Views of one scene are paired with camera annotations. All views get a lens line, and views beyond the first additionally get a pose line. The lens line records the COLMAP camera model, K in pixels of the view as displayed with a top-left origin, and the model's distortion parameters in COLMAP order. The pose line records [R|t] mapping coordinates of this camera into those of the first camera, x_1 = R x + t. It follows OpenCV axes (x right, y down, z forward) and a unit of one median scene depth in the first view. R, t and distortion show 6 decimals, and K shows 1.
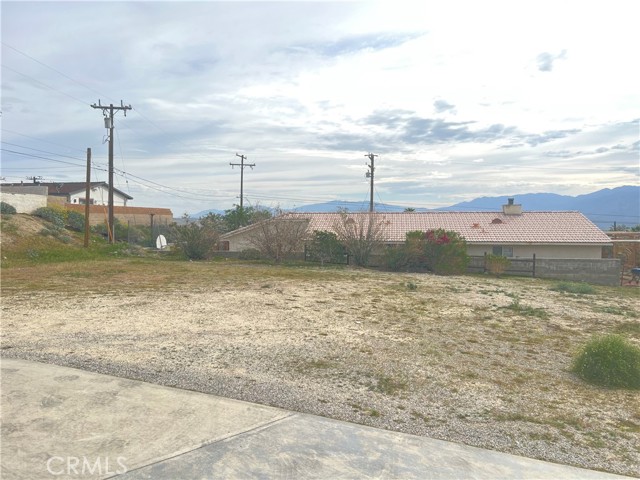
lens RADIAL K [[491.6, 0, 320.0], [0, 491.6, 240.0], [0, 0, 1]] dist [0.009524, 0.002283]
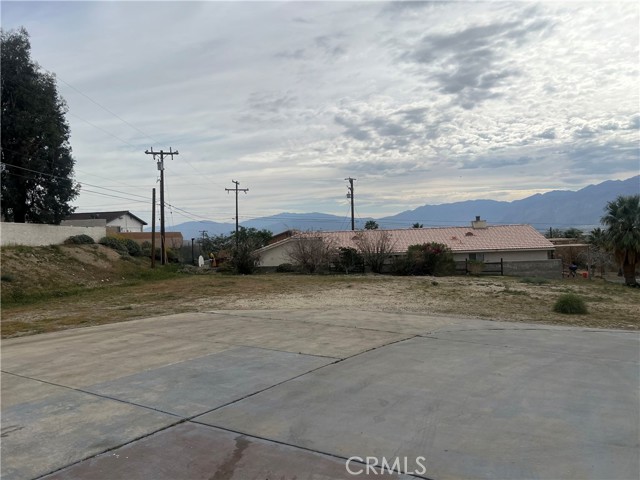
lens RADIAL K [[491.6, 0, 320.0], [0, 491.6, 240.0], [0, 0, 1]] dist [0.009524, 0.002283]
pose [[0.993665, -0.038613, 0.105540, -0.170779], [0.041166, 0.998907, -0.022120, -0.010362], [-0.104571, 0.026325, 0.994169, -0.250086]]
